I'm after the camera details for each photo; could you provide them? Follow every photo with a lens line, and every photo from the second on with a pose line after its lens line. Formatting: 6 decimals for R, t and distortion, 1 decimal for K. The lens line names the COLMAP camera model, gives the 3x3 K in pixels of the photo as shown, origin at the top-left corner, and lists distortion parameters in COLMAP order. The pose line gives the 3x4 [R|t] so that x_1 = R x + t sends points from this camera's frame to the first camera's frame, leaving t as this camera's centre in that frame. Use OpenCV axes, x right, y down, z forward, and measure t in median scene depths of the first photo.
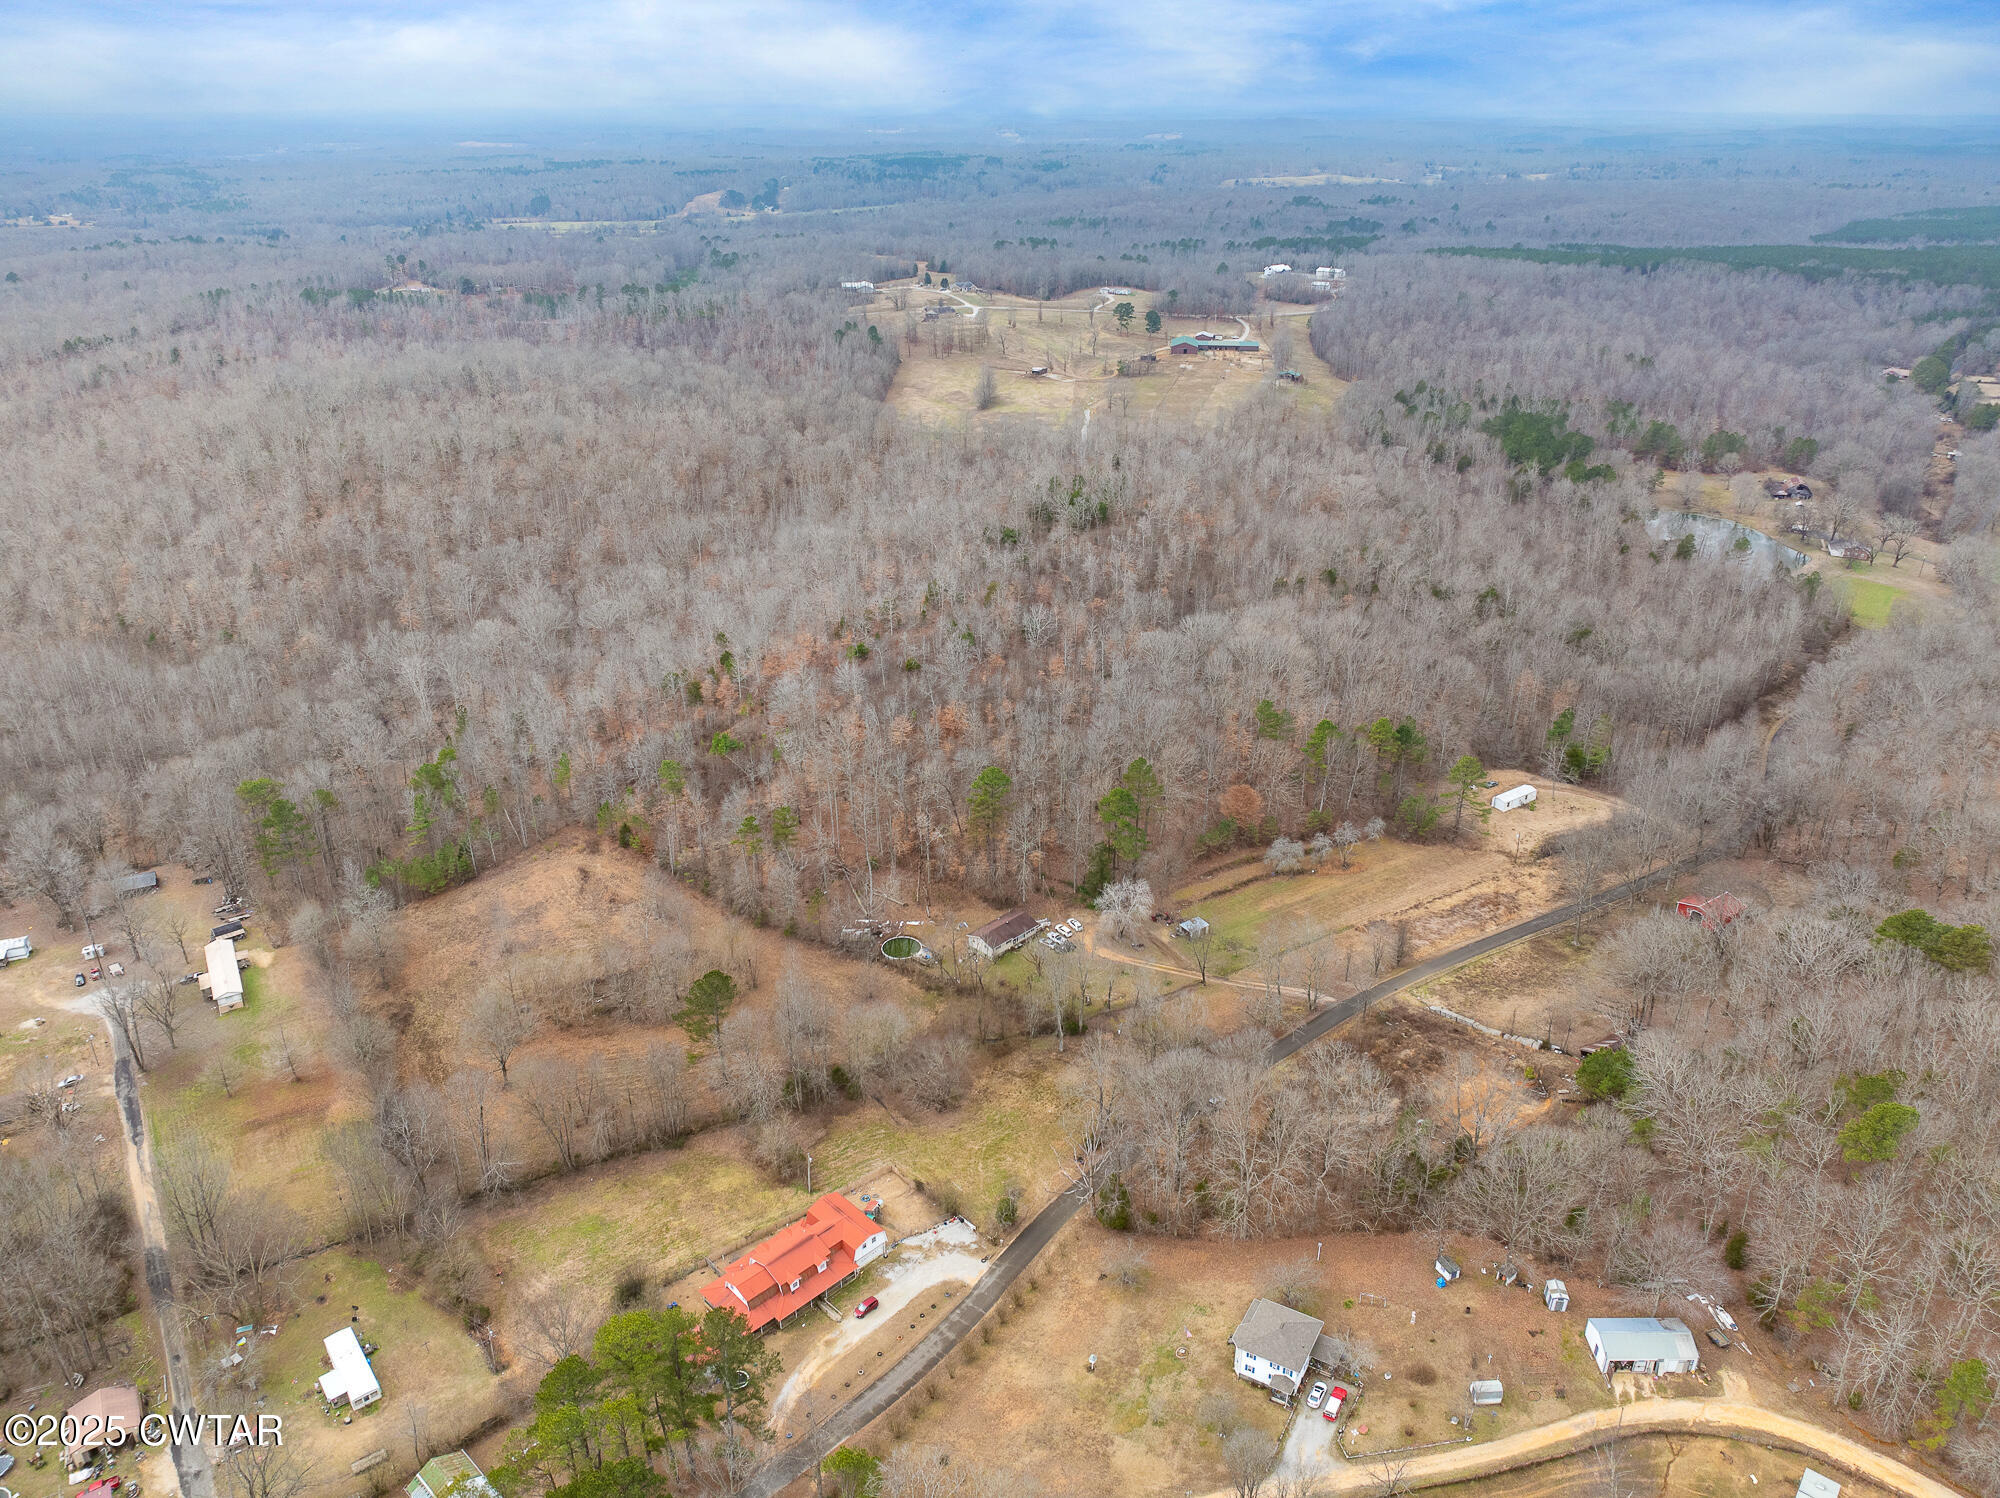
lens RADIAL K [[1410.4, 0, 1008.4], [0, 1410.4, 744.3], [0, 0, 1]] dist [-0.016660, -0.046857]
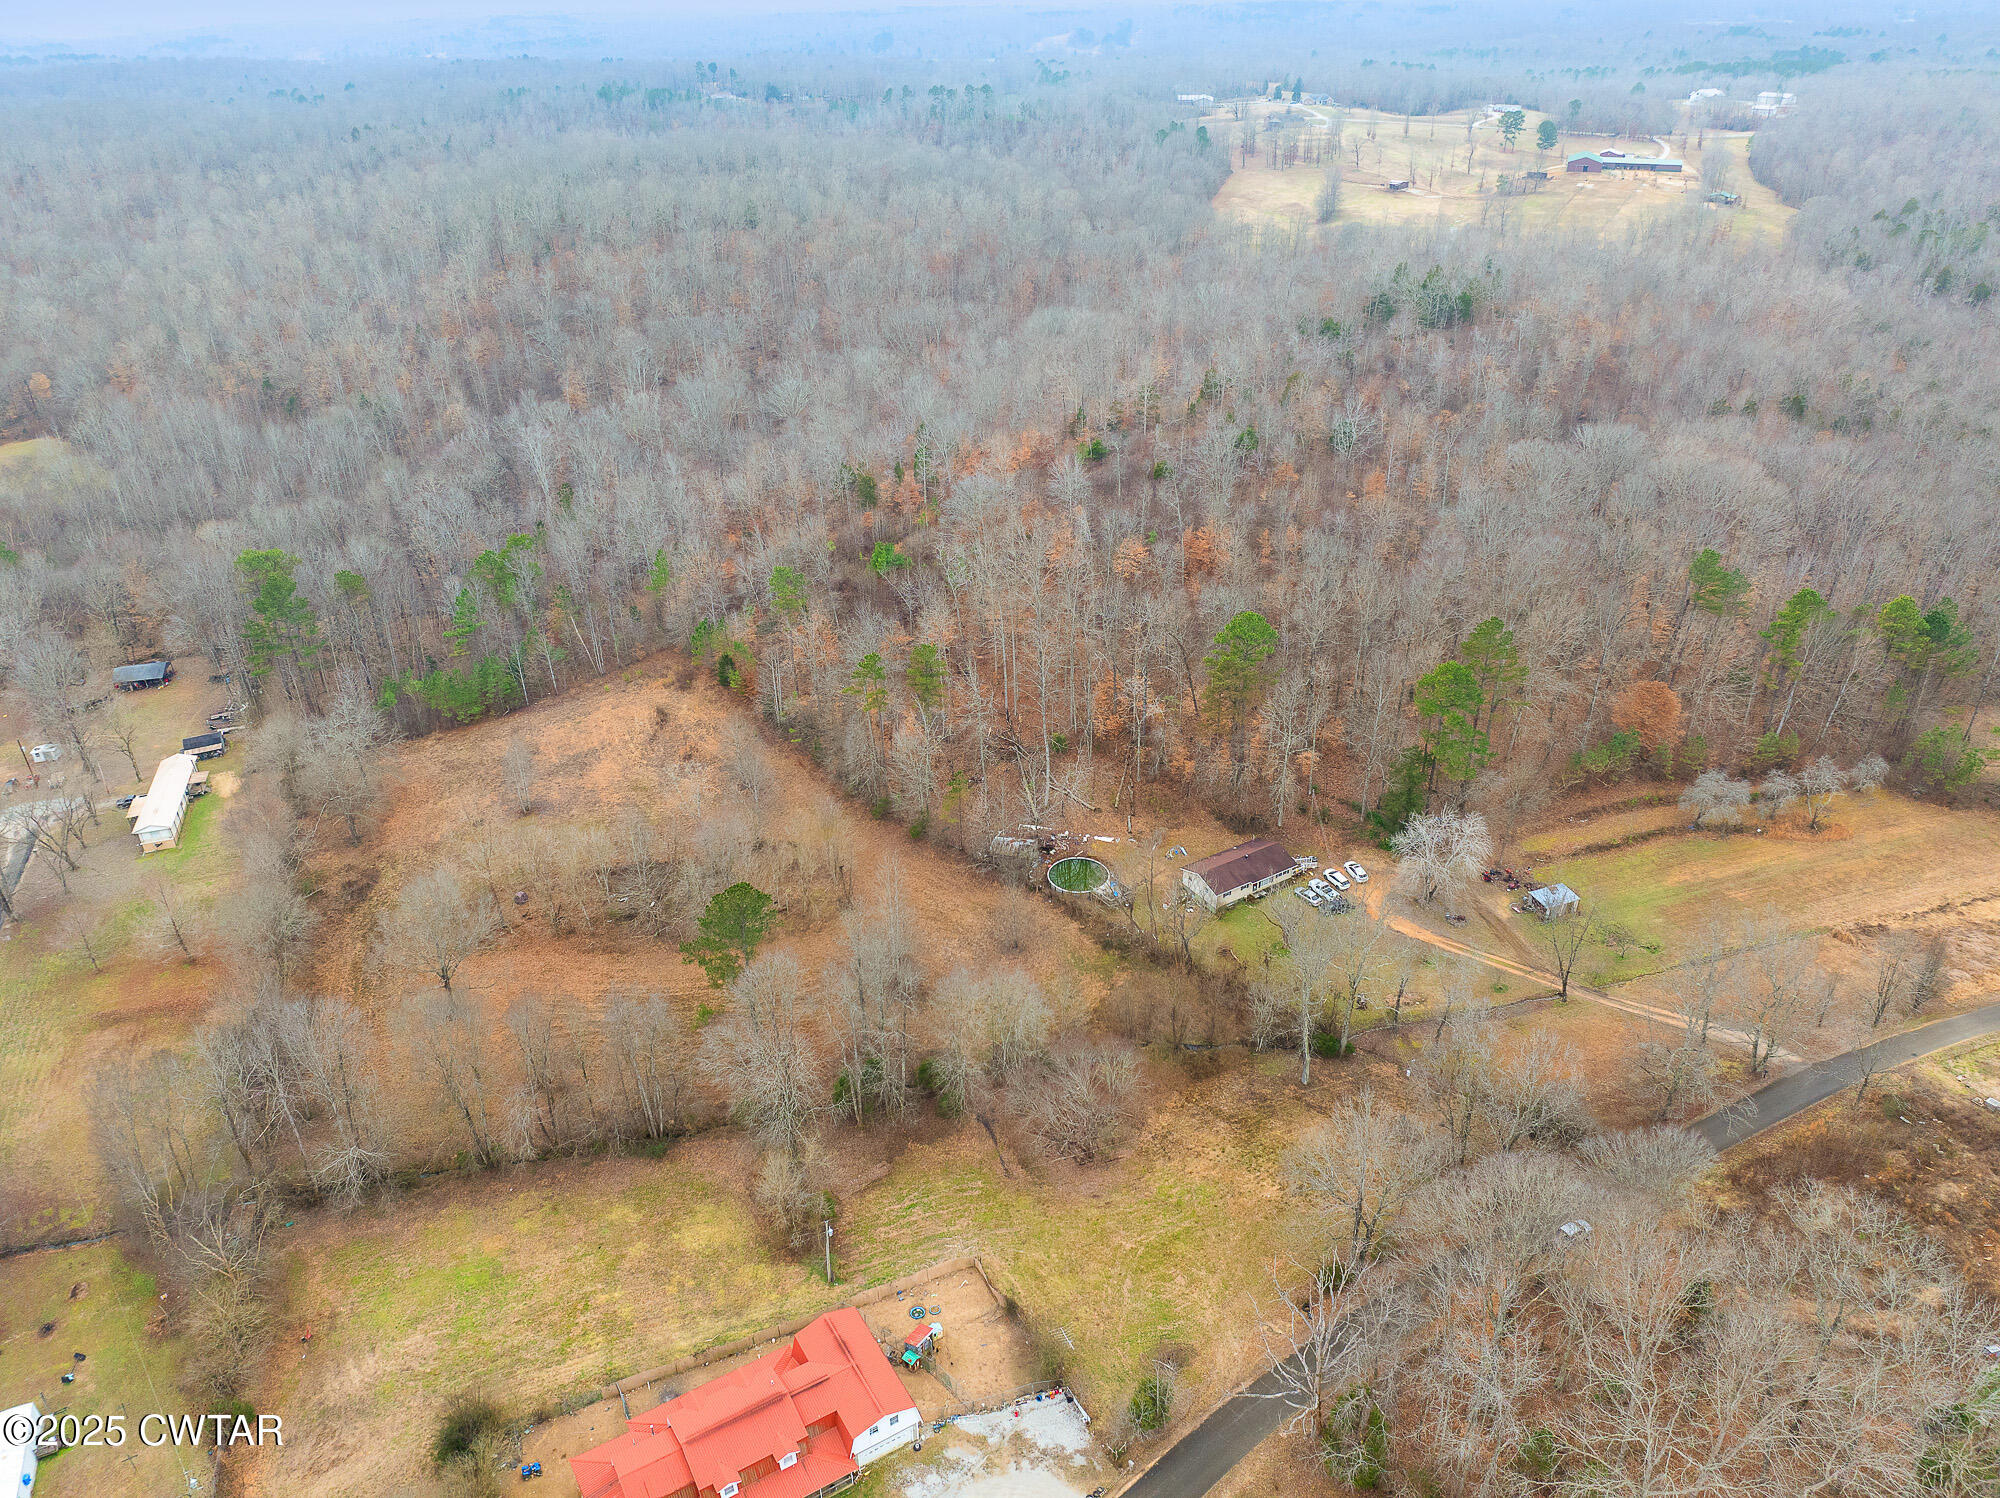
lens RADIAL K [[1413.4, 0, 1000.3], [0, 1413.4, 742.2], [0, 0, 1]] dist [-0.041843, 0.012325]
pose [[0.970255, 0.103101, -0.219032, 0.023612], [-0.086660, 0.992740, 0.083415, 0.029974], [0.226042, -0.061952, 0.972146, 0.336699]]
